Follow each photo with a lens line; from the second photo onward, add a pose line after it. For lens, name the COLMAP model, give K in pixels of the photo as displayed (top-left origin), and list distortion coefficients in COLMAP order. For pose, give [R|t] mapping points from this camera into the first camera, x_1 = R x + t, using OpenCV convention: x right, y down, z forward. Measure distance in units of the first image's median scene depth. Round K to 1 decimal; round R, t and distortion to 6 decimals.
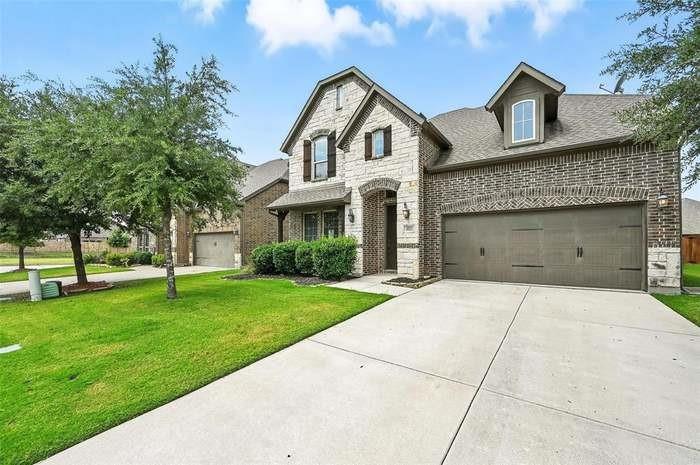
lens RADIAL K [[280.3, 0, 336.7], [0, 280.3, 244.8], [0, 0, 1]] dist [-0.000074, -0.000085]
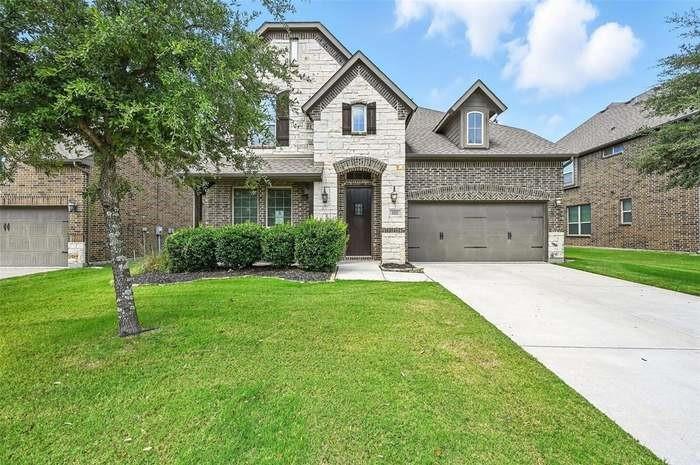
lens RADIAL K [[280.3, 0, 349.9], [0, 280.3, 232.0], [0, 0, 1]] dist [-0.000074, -0.000085]
pose [[0.815755, 0.001872, 0.578394, -0.428214], [-0.004483, 0.999985, 0.003086, 0.006620], [-0.578380, -0.005110, 0.815752, 0.284659]]
